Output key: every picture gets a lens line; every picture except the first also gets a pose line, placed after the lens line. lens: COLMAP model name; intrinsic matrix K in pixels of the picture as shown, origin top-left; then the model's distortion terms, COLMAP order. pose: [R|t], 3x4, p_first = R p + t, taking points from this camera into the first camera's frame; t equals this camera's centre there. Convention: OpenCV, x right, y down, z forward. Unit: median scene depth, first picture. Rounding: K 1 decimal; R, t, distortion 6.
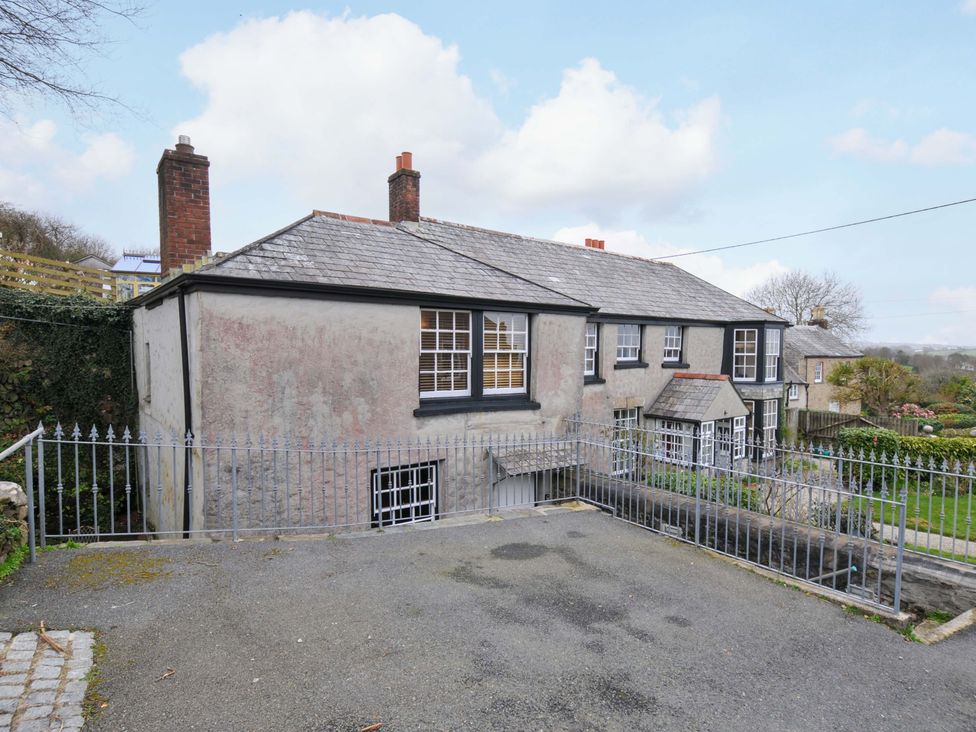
lens RADIAL K [[522.6, 0, 493.1], [0, 522.6, 381.8], [0, 0, 1]] dist [0.001332, -0.011229]
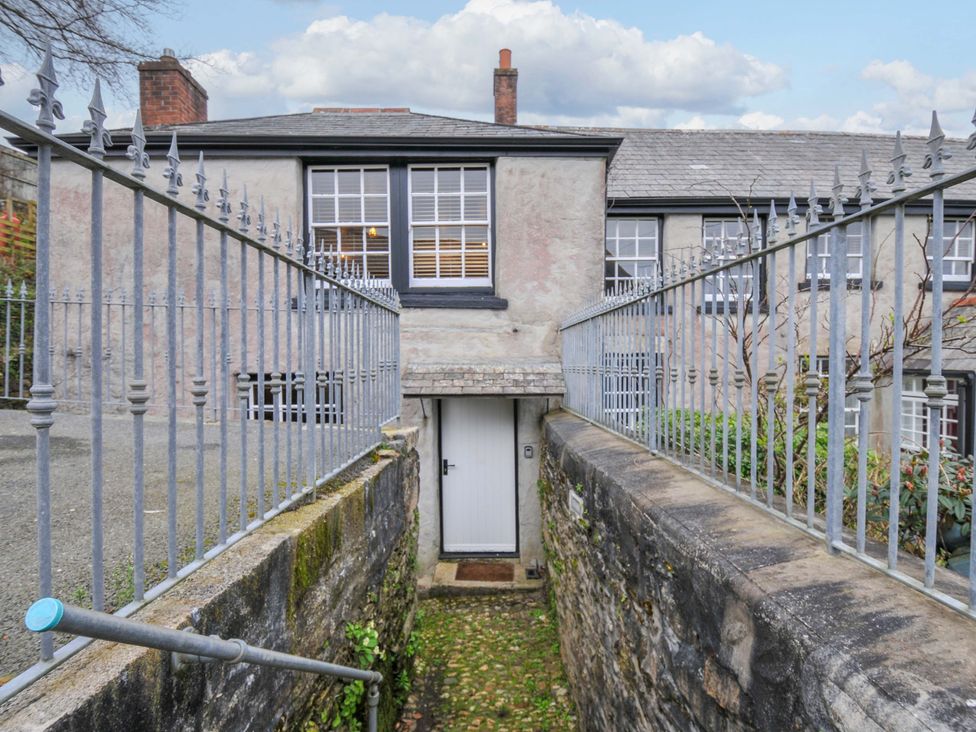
lens RADIAL K [[522.6, 0, 493.1], [0, 522.6, 381.8], [0, 0, 1]] dist [0.001332, -0.011229]
pose [[0.829183, 0.011729, -0.558854, 0.437403], [-0.019774, 0.999770, -0.008356, 0.147799], [0.558627, 0.017980, 0.829224, 0.461499]]
